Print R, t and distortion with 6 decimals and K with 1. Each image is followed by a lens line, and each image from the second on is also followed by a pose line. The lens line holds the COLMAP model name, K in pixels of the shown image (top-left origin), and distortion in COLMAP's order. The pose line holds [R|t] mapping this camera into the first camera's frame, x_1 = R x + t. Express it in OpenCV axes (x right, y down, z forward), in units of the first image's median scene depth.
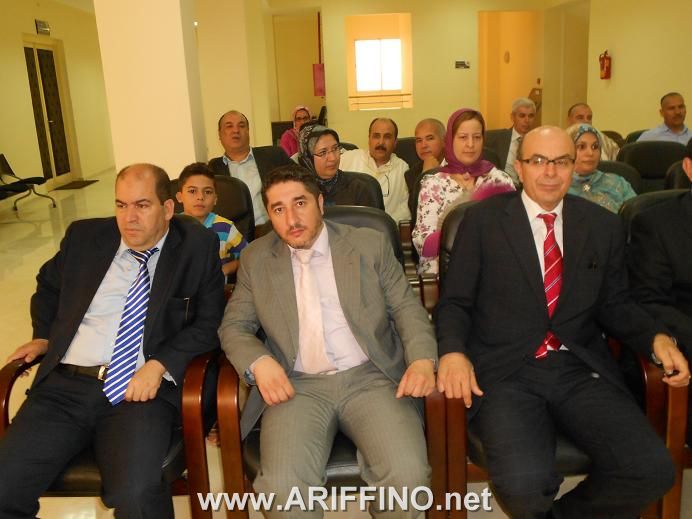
lens RADIAL K [[589.7, 0, 346.0], [0, 589.7, 259.5], [0, 0, 1]] dist [-0.005868, -0.089594]
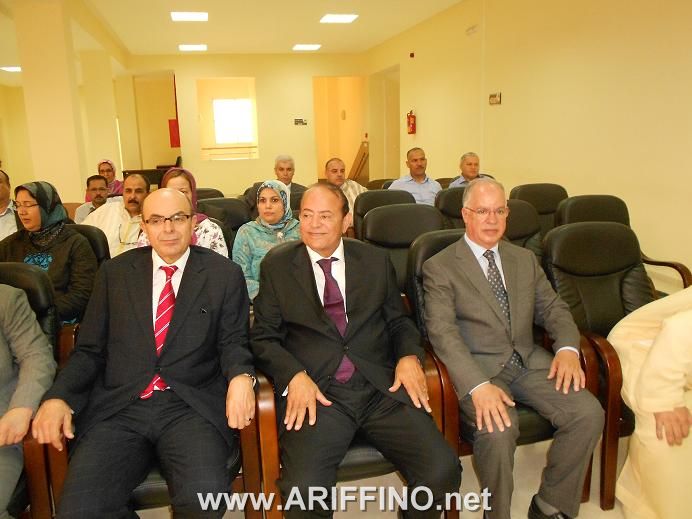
lens RADIAL K [[514.3, 0, 346.0], [0, 514.3, 259.5], [0, 0, 1]] dist [-0.000478, -0.001256]
pose [[0.985850, -0.034600, 0.164017, 0.238377], [0.042919, 0.997951, -0.047453, -0.012885], [-0.162039, 0.053821, 0.985315, -0.011168]]
